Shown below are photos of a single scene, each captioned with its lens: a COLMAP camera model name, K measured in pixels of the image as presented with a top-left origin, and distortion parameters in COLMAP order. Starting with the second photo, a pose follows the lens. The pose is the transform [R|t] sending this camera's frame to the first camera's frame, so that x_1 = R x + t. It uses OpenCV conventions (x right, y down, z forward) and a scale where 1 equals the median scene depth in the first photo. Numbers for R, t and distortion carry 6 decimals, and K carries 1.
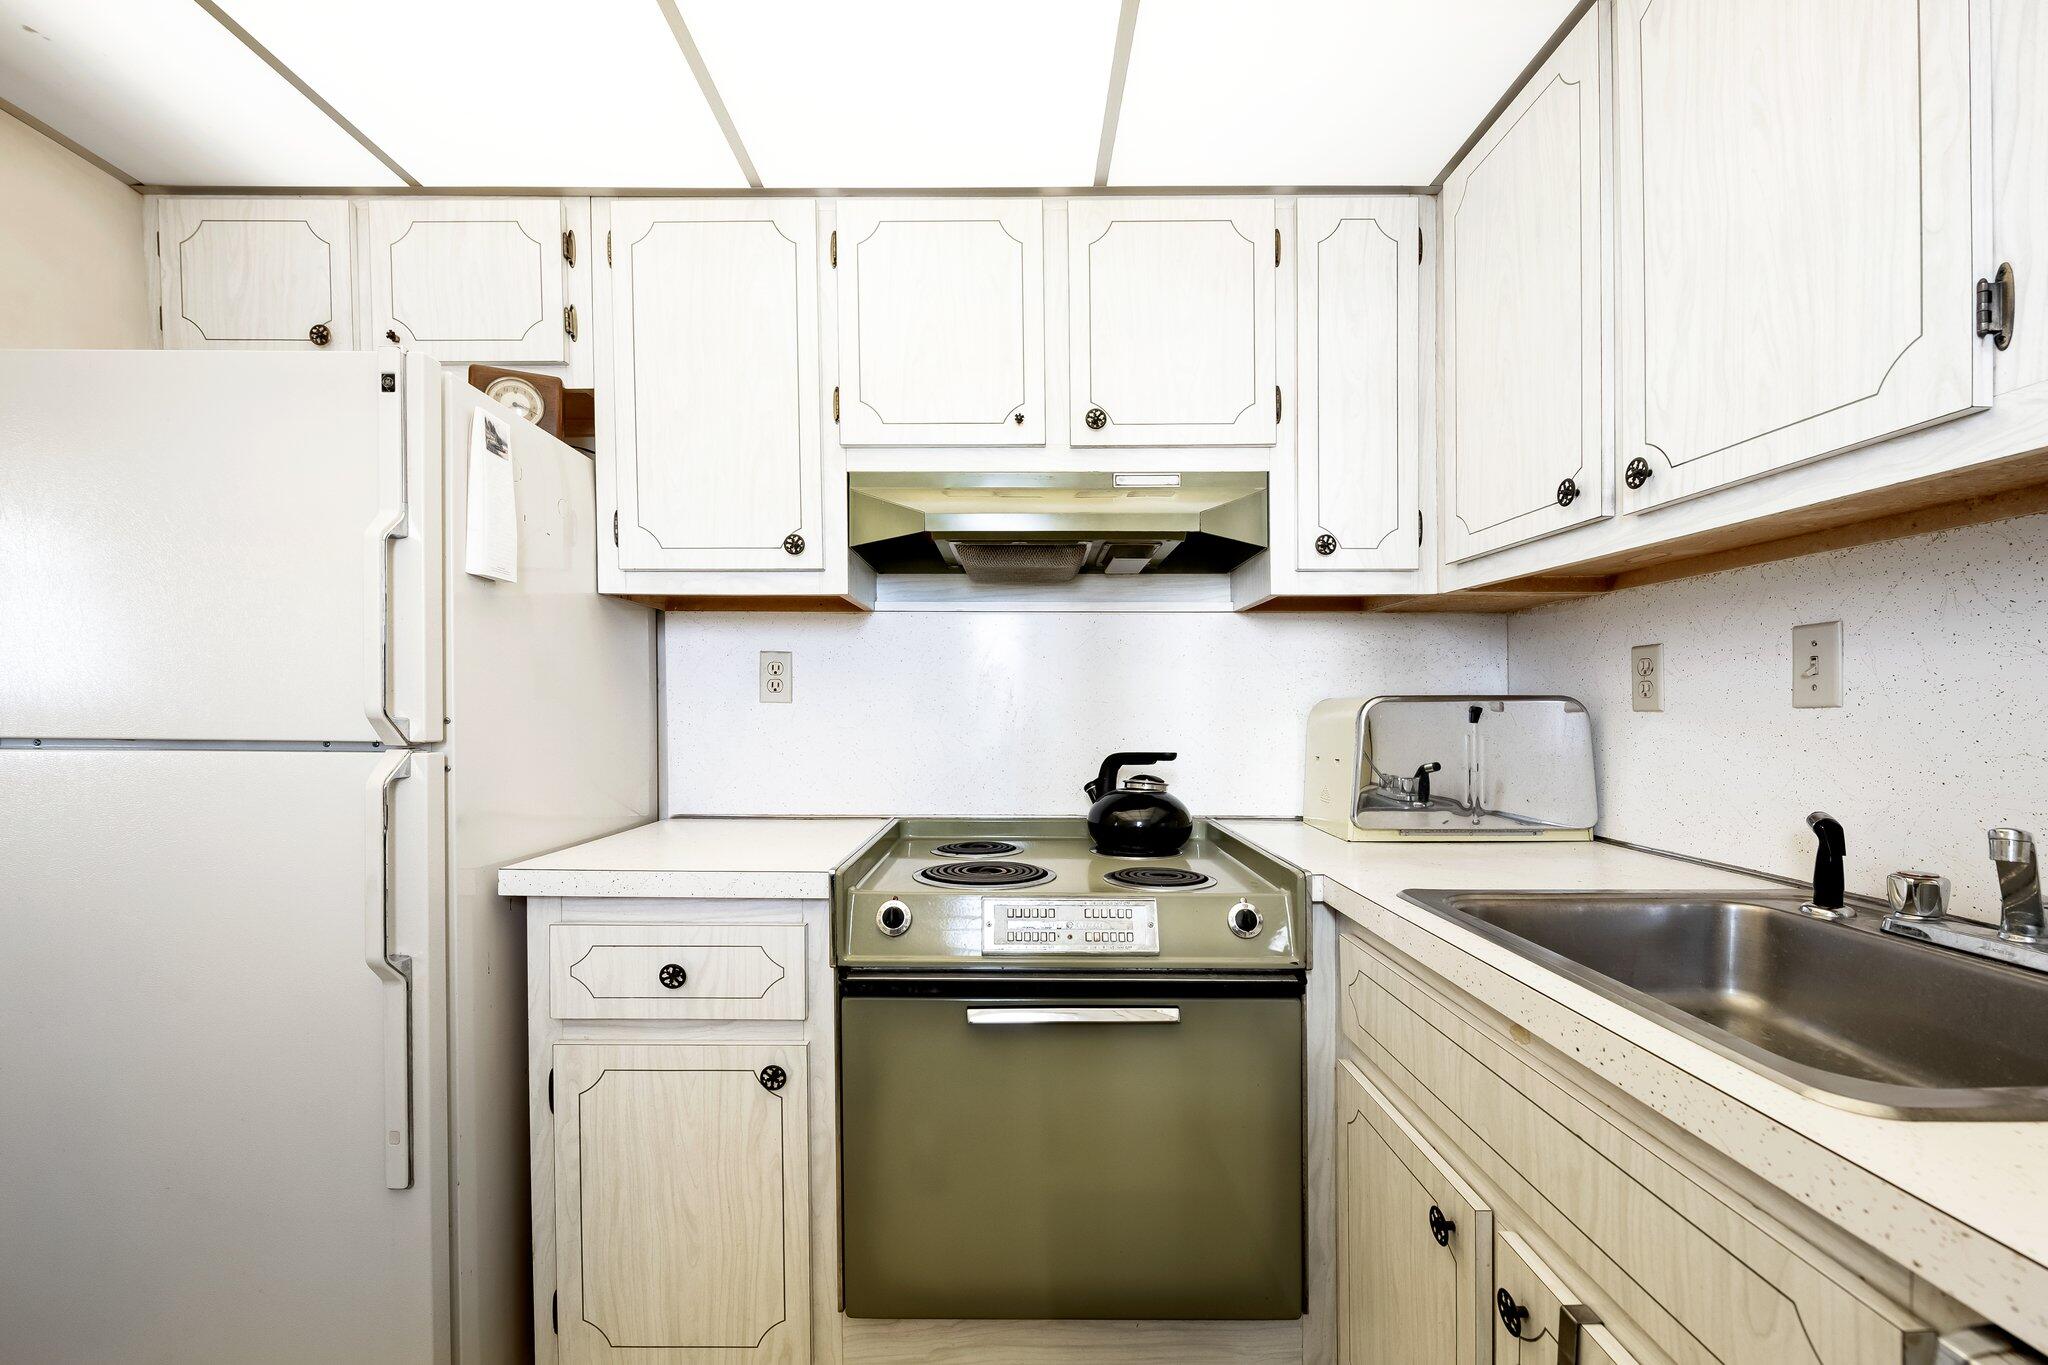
lens RADIAL K [[850.0, 0, 1016.9], [0, 850.0, 715.5], [0, 0, 1]] dist [-0.001799, -0.000131]
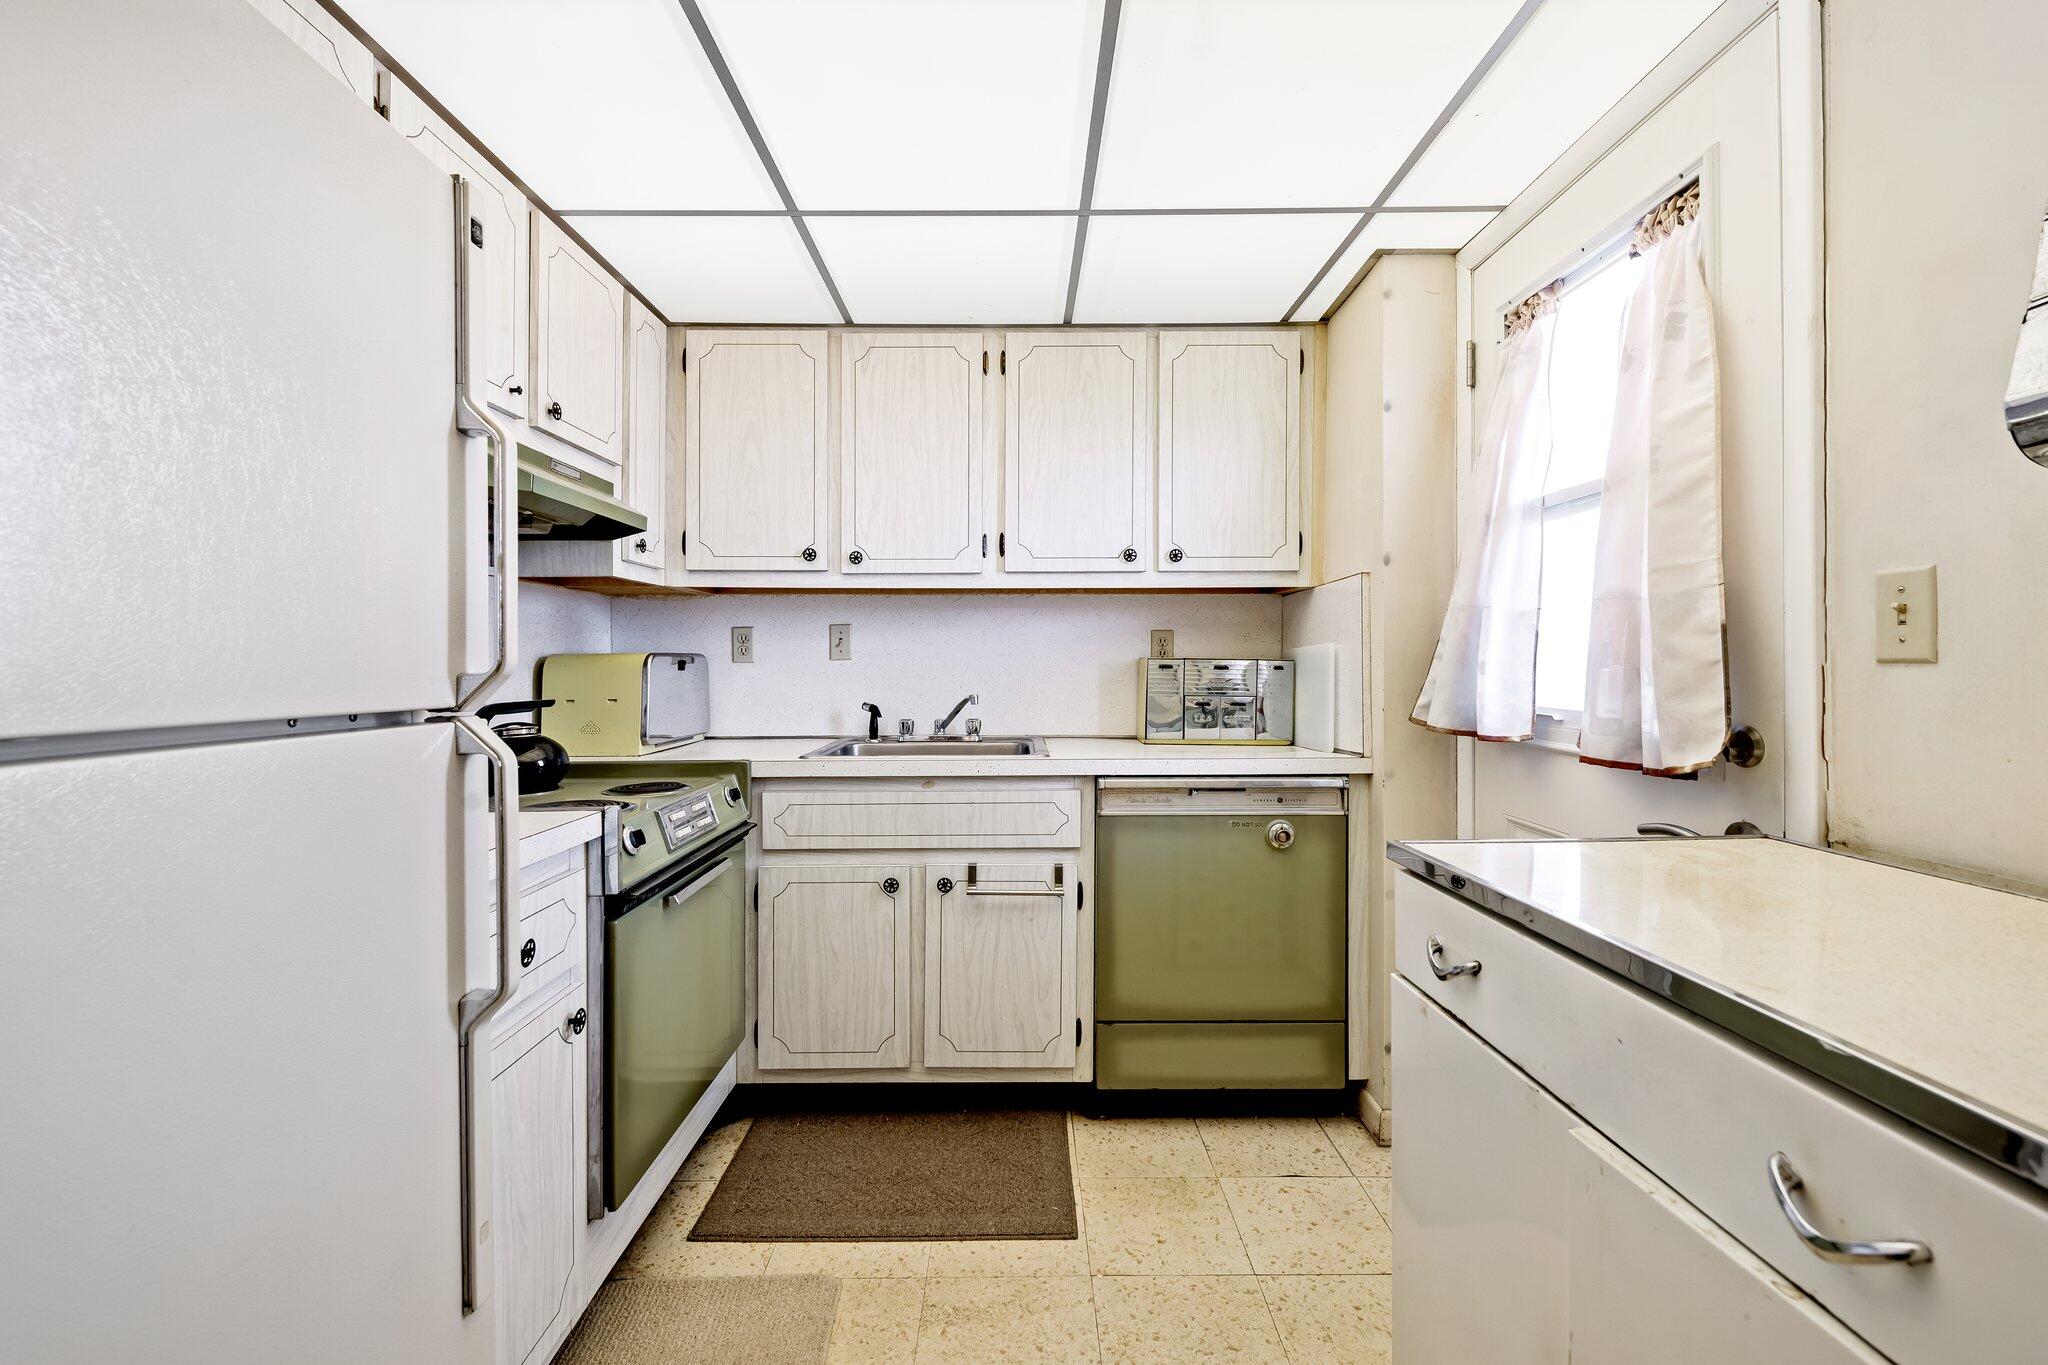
lens RADIAL K [[884.4, 0, 1021.6], [0, 884.4, 658.3], [0, 0, 1]] dist [-0.000209, 0.000018]
pose [[-0.001637, 0.001482, 0.999998, -1.435654], [0.013586, 0.999907, -0.001460, -0.003530], [-0.999906, 0.013583, -0.001657, 0.486973]]
